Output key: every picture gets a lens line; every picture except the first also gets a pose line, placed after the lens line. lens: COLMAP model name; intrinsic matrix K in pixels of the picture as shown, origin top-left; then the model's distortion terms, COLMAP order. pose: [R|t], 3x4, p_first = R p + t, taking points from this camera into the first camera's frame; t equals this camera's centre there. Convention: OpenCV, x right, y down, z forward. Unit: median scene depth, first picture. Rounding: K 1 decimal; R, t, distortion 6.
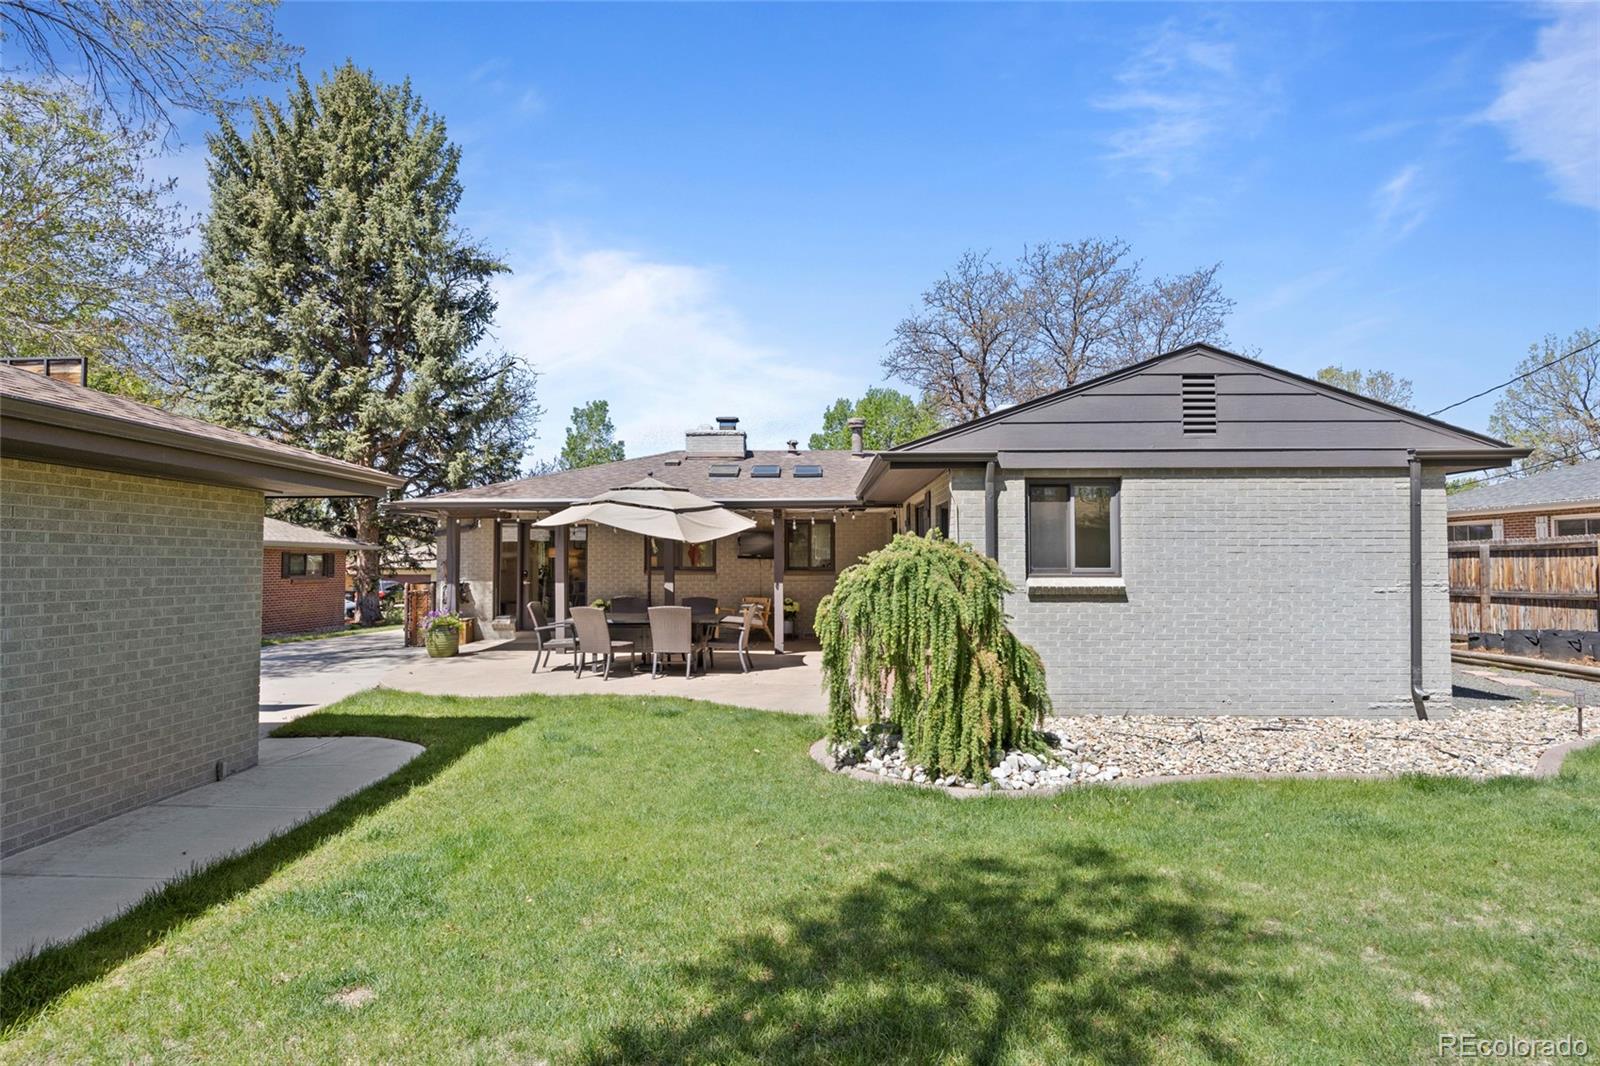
lens RADIAL K [[949.5, 0, 800.0], [0, 949.5, 533.0], [0, 0, 1]] dist [-0.001657, -0.000145]
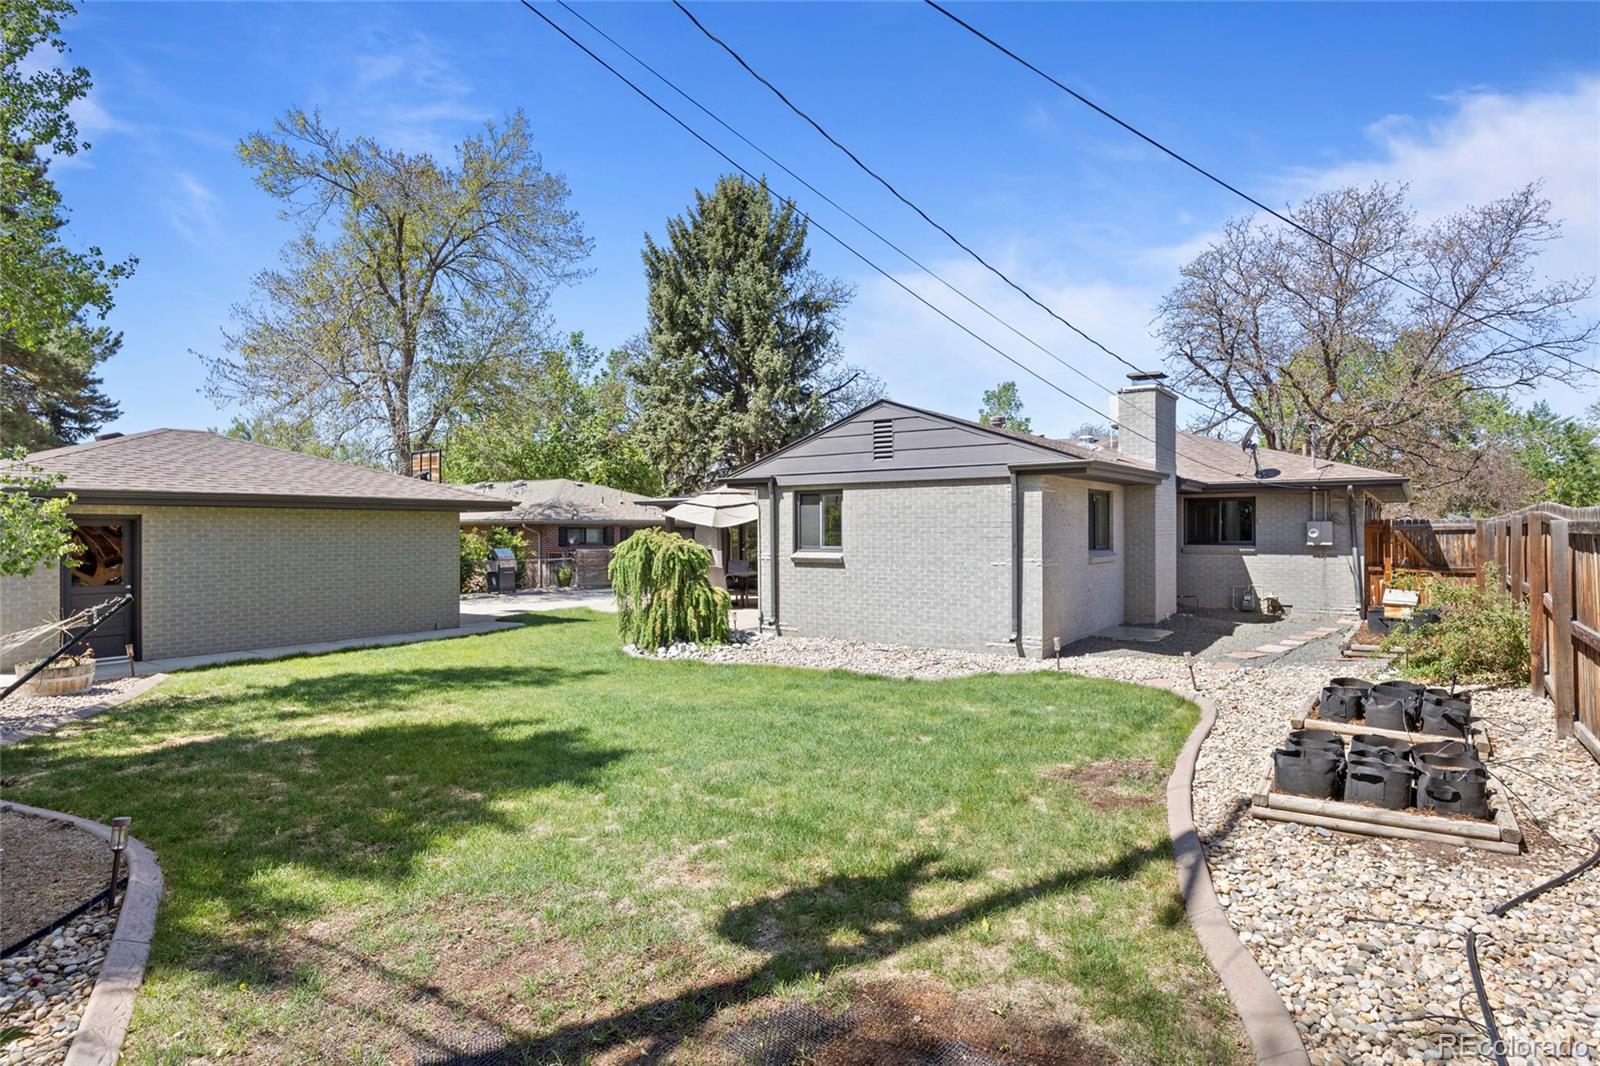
lens RADIAL K [[949.5, 0, 800.0], [0, 949.5, 533.0], [0, 0, 1]] dist [-0.001657, -0.000145]
pose [[0.826177, -0.001599, -0.563409, 1.157953], [0.025410, 0.999084, 0.034425, -0.041317], [0.562838, -0.042757, 0.825461, -0.339072]]
